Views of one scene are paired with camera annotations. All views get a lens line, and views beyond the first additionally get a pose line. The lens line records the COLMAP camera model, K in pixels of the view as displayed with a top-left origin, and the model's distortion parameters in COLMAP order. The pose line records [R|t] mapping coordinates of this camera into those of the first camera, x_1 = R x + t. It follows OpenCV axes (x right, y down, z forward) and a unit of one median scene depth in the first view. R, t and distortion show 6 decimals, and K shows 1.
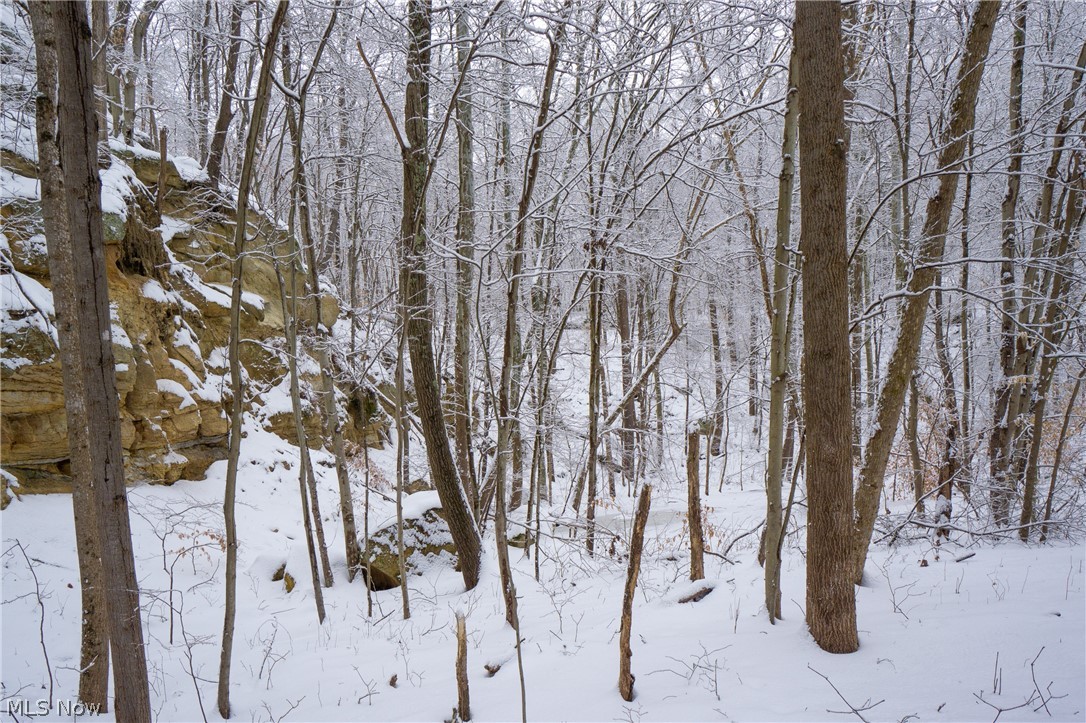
lens RADIAL K [[721.3, 0, 543.0], [0, 721.3, 361.5], [0, 0, 1]] dist [-0.002336, 0.021260]
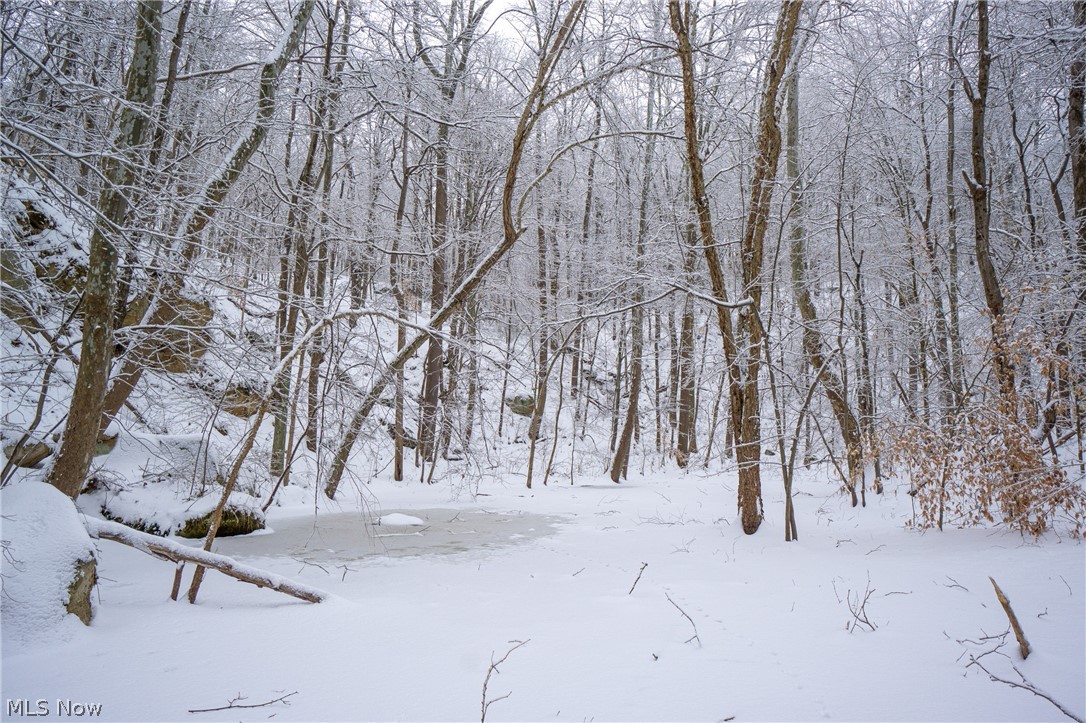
lens RADIAL K [[721.3, 0, 543.0], [0, 721.3, 361.5], [0, 0, 1]] dist [-0.002336, 0.021260]
pose [[0.964149, 0.078427, 0.253508, 0.043820], [-0.081683, 0.996656, 0.002325, 0.057718], [-0.252478, -0.022949, 0.967330, 0.281763]]
